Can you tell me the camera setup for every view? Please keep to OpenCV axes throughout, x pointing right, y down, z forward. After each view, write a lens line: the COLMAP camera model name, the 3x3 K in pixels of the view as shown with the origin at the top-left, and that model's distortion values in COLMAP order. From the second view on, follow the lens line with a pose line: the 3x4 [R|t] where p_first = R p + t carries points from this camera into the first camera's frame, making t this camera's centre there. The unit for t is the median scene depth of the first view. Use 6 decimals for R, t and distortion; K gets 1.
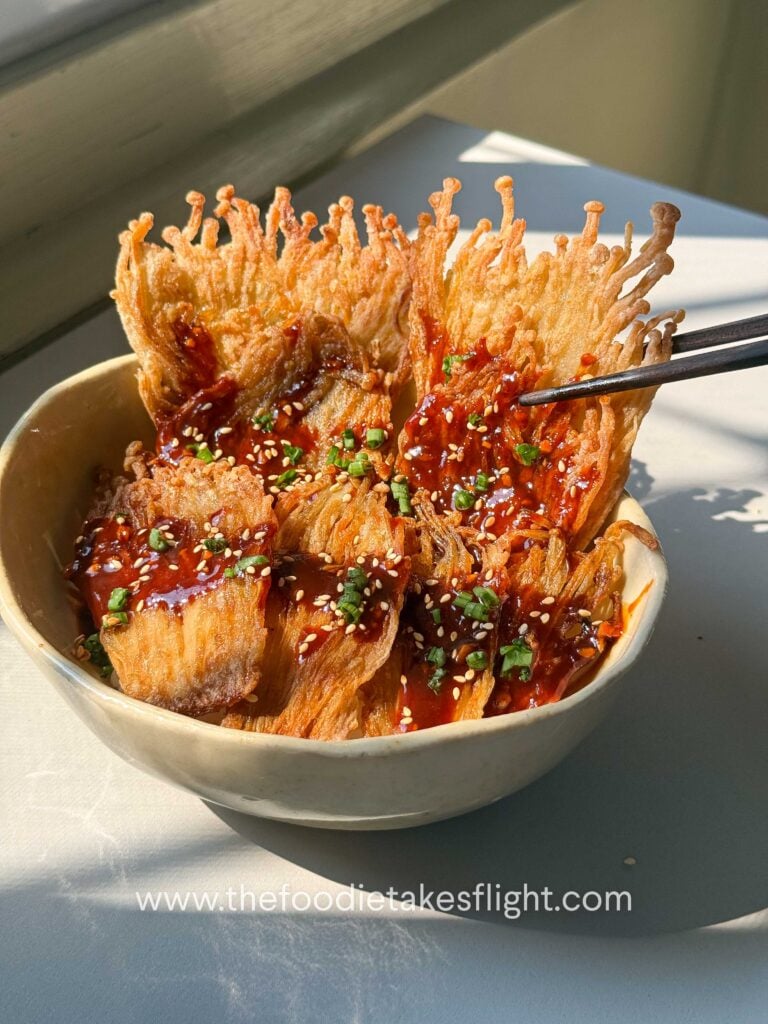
lens RADIAL K [[1416.2, 0, 388.6], [0, 1416.2, 489.8], [0, 0, 1]] dist [0.095088, -0.379930]
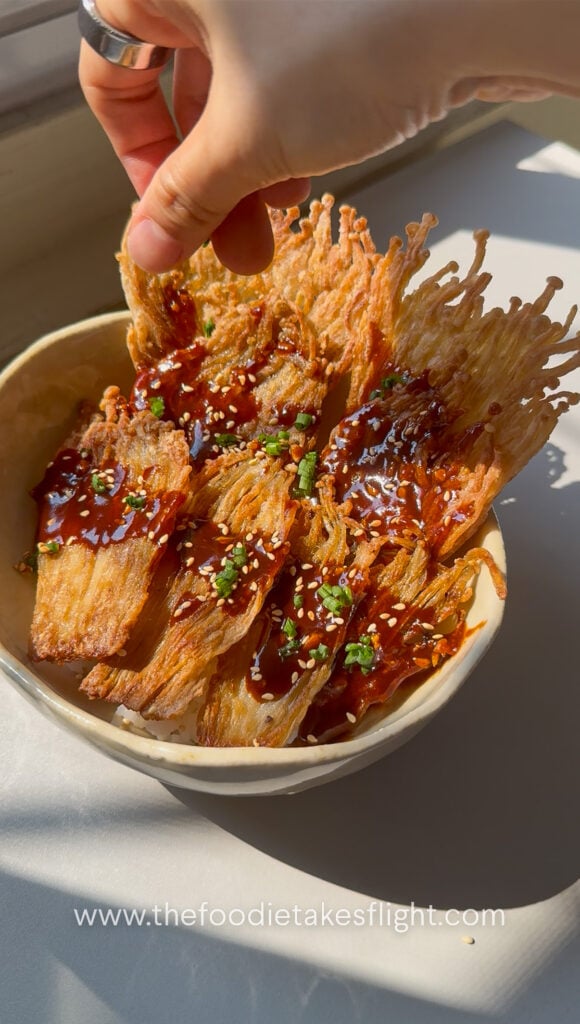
lens RADIAL K [[877.9, 0, 299.7], [0, 877.9, 512.6], [0, 0, 1]] dist [0.075260, -0.257478]
pose [[0.962080, 0.204060, -0.181000, 0.128479], [-0.158067, 0.957883, 0.239738, -0.131973], [0.222298, -0.202037, 0.953816, 0.283759]]
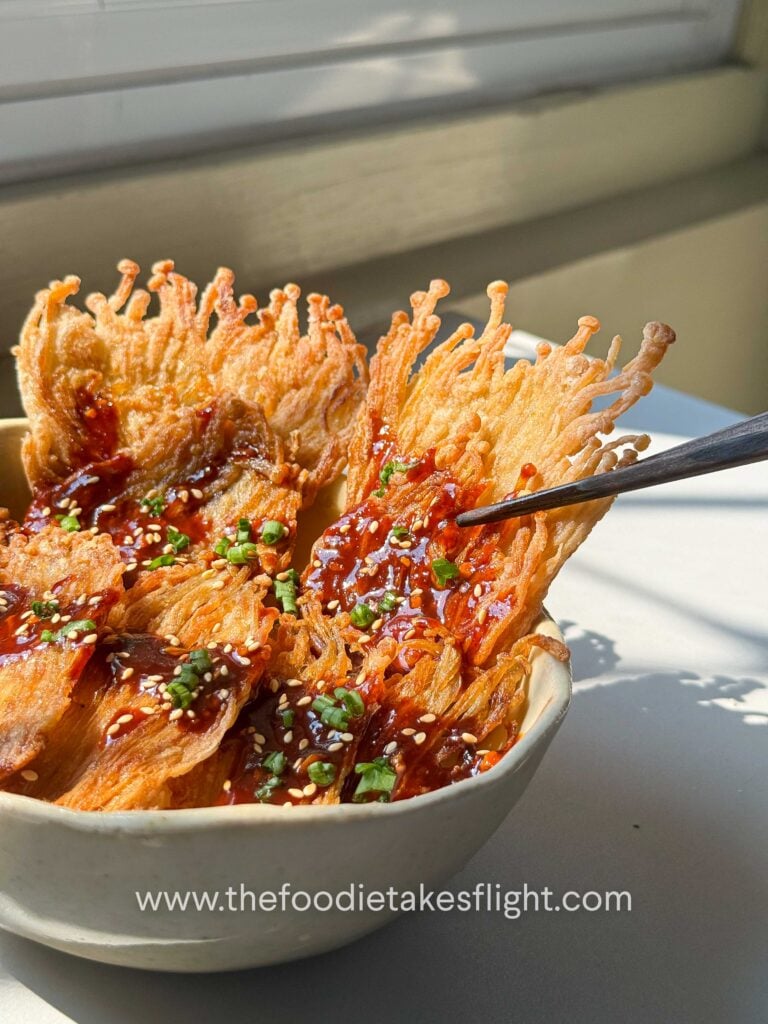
lens RADIAL K [[1430.5, 0, 395.8], [0, 1430.5, 513.6], [0, 0, 1]] dist [0.087643, -0.335110]
pose [[0.989927, 0.118629, -0.077274, 0.125266], [-0.132190, 0.969910, -0.204452, 0.115328], [0.050695, 0.212608, 0.975822, 0.147115]]
